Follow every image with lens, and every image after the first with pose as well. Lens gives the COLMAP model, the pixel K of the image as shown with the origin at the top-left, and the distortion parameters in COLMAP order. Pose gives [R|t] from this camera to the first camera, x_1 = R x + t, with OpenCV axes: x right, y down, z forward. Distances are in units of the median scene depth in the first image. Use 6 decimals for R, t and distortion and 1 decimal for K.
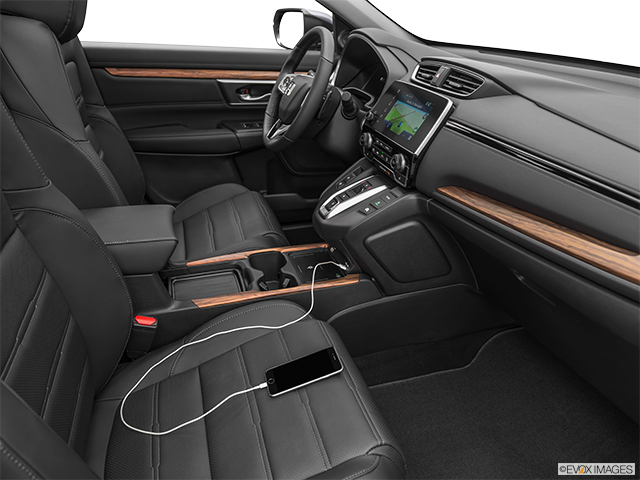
lens RADIAL K [[518.8, 0, 320.0], [0, 518.8, 240.0], [0, 0, 1]] dist [0.002255, 0.007278]
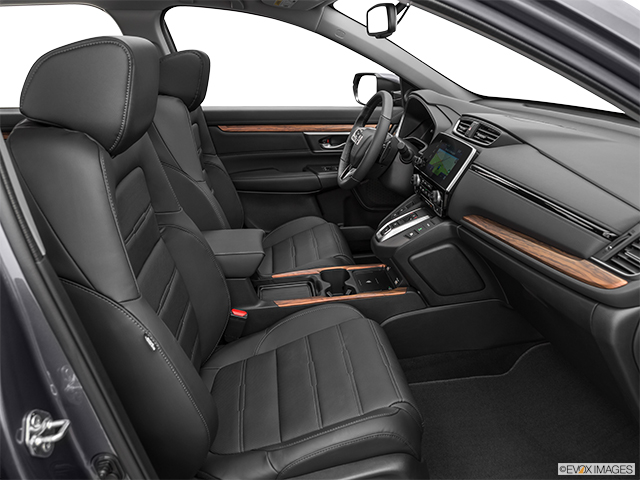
lens RADIAL K [[518.8, 0, 320.0], [0, 518.8, 240.0], [0, 0, 1]] dist [0.002255, 0.007278]
pose [[0.983594, 0.016839, -0.179609, 0.090340], [-0.031100, 0.996555, -0.076883, 0.053721], [0.177696, 0.081207, 0.980729, -0.248491]]
